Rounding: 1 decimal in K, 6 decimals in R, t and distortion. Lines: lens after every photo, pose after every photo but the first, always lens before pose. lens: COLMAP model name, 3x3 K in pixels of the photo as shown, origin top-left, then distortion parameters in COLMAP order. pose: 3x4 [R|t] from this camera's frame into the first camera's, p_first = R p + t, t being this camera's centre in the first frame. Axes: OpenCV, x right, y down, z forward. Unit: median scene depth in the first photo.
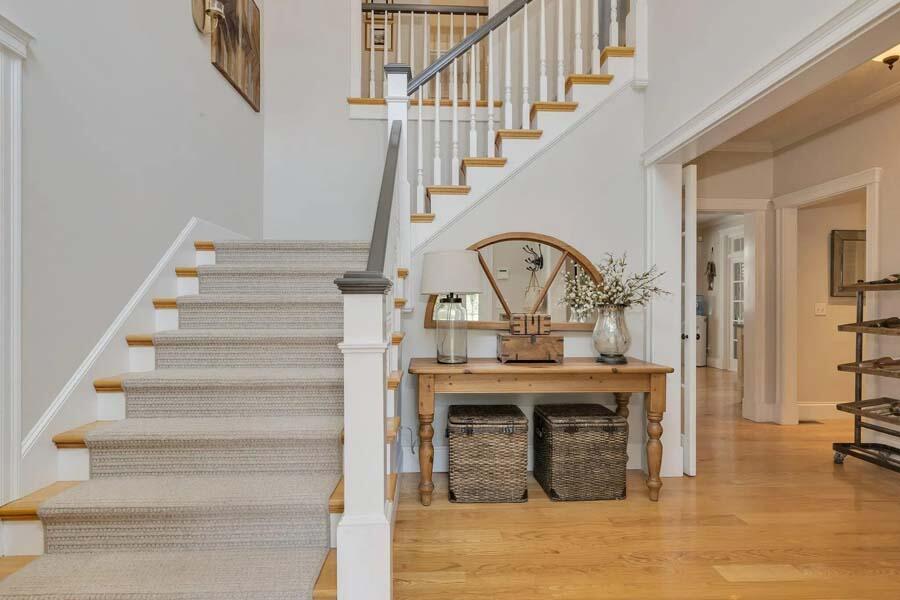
lens RADIAL K [[494.2, 0, 450.0], [0, 494.2, 300.0], [0, 0, 1]] dist [-0.000356, -0.000456]
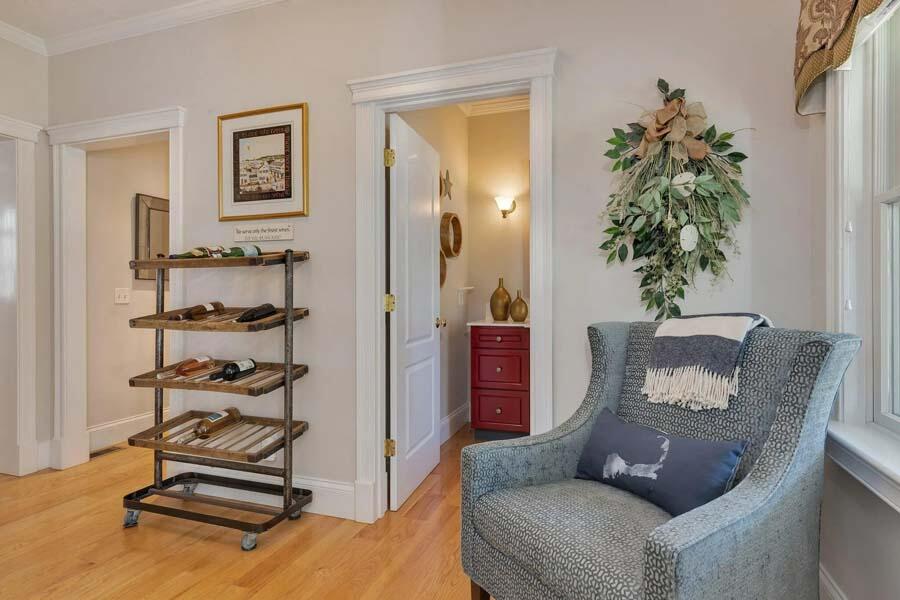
lens RADIAL K [[494.2, 0, 450.0], [0, 494.2, 300.0], [0, 0, 1]] dist [-0.000356, -0.000456]
pose [[0.375533, -0.019310, 0.926608, 0.328621], [-0.006555, 0.999703, 0.023489, 0.006725], [-0.926786, -0.014895, 0.375295, 0.347158]]
